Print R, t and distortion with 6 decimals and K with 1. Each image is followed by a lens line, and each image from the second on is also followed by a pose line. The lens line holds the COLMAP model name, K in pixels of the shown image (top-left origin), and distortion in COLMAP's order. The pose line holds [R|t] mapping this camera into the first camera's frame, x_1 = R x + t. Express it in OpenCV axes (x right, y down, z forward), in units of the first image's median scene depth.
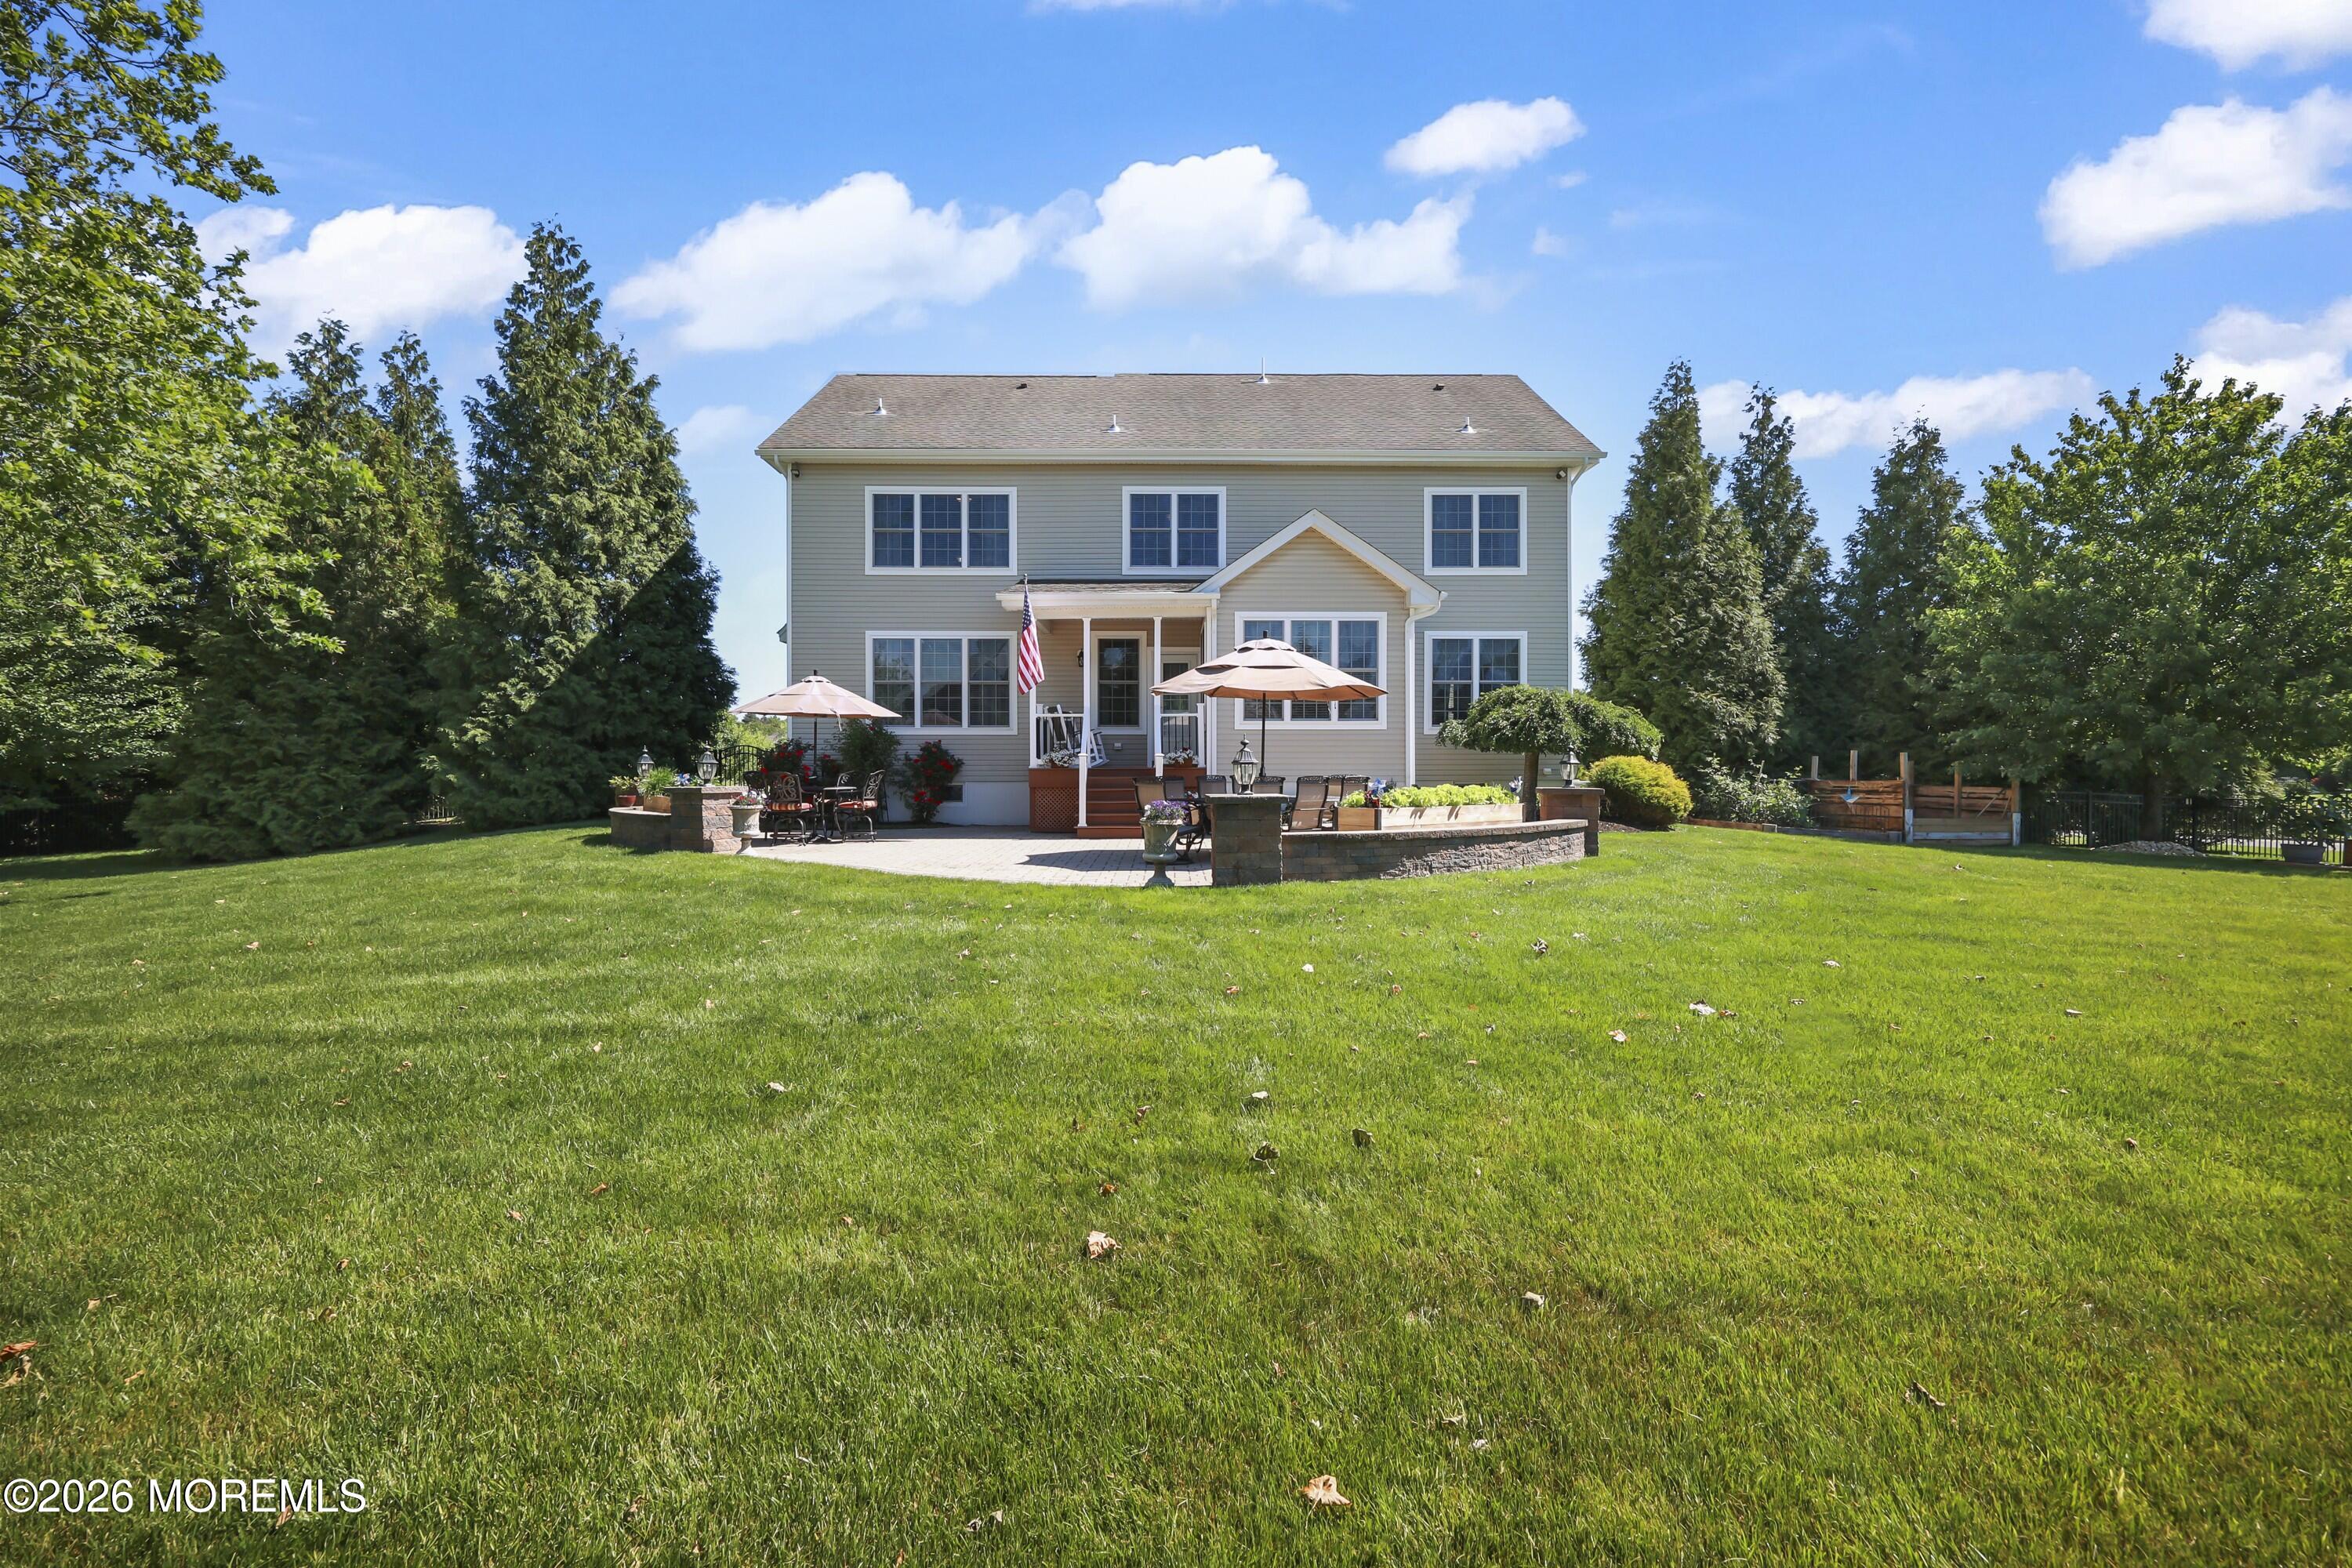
lens RADIAL K [[1045.8, 0, 1176.6], [0, 1045.8, 772.0], [0, 0, 1]] dist [0.002028, 0.001046]
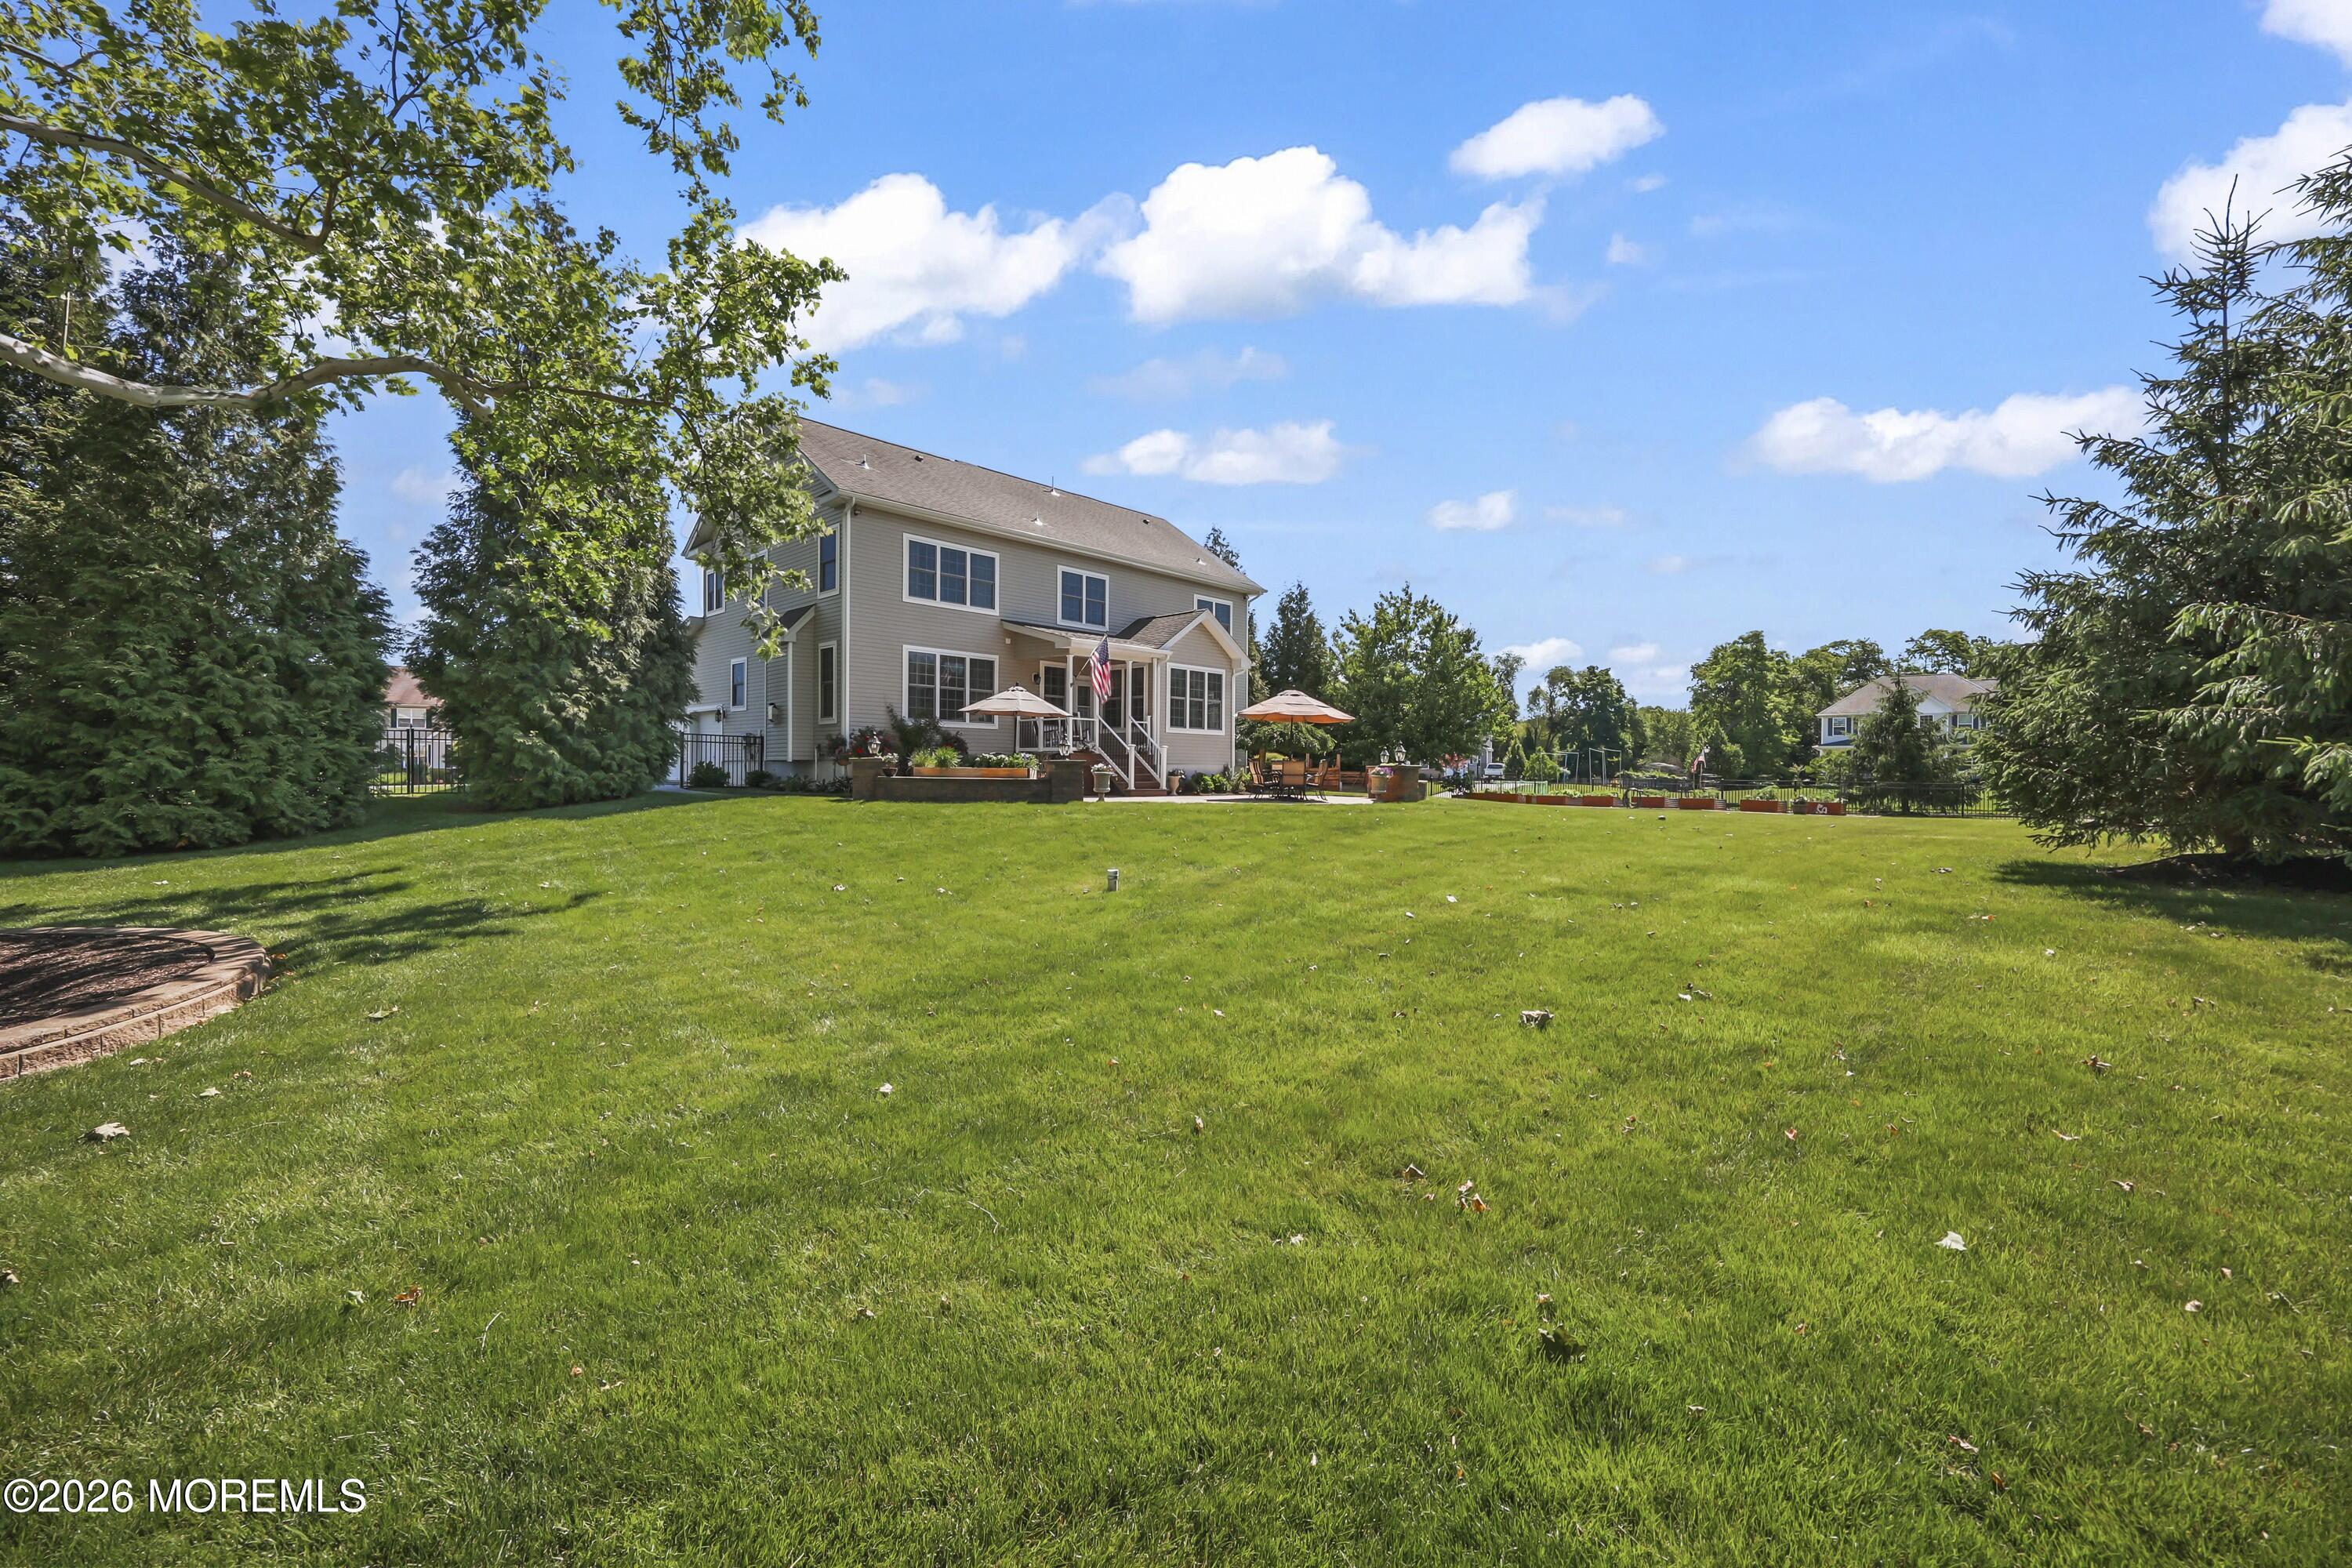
lens RADIAL K [[987.1, 0, 1170.1], [0, 987.1, 789.8], [0, 0, 1]] dist [0.000672, 0.000100]
pose [[0.667056, -0.013728, 0.744881, -0.995723], [-0.005444, 0.999714, 0.023300, 0.015290], [-0.744988, -0.019598, 0.666790, -0.070988]]
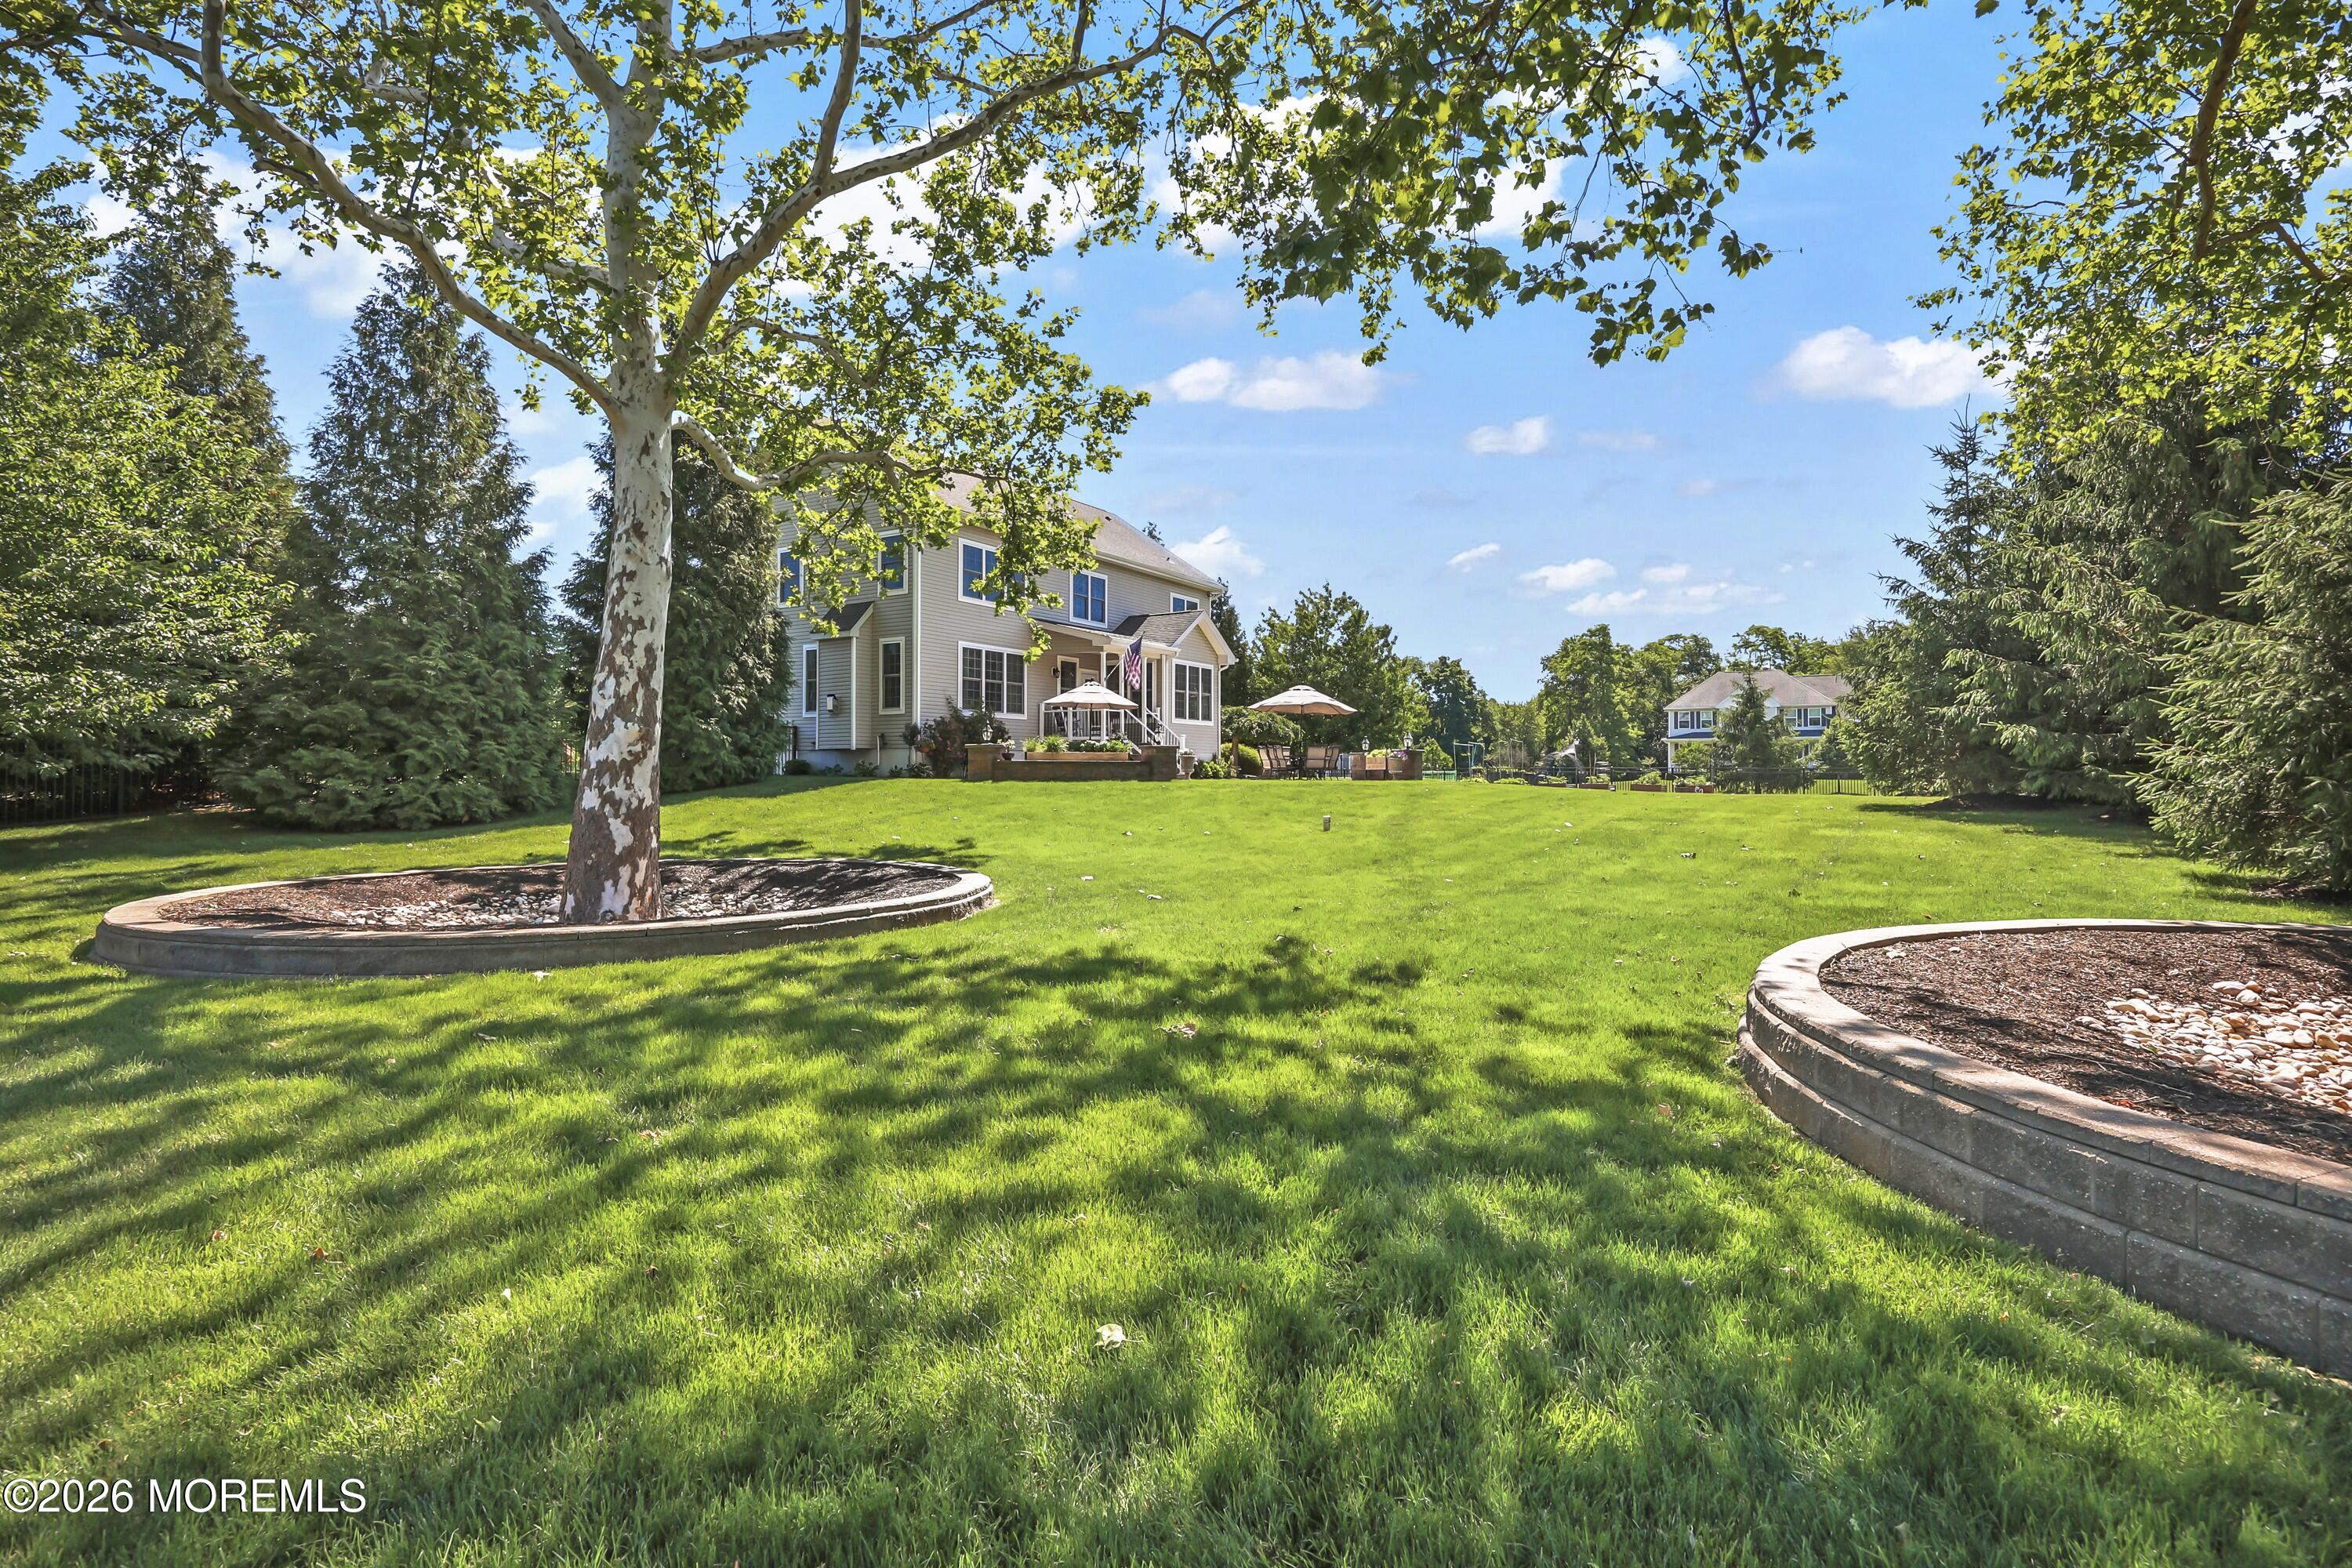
lens RADIAL K [[1190.1, 0, 1176.9], [0, 1190.1, 771.8], [0, 0, 1]] dist [-0.001213, -0.000535]
pose [[0.495788, -0.002977, 0.868439, -1.541301], [0.001338, 0.999996, 0.002664, 0.037034], [-0.868443, -0.000159, 0.495790, -0.045056]]
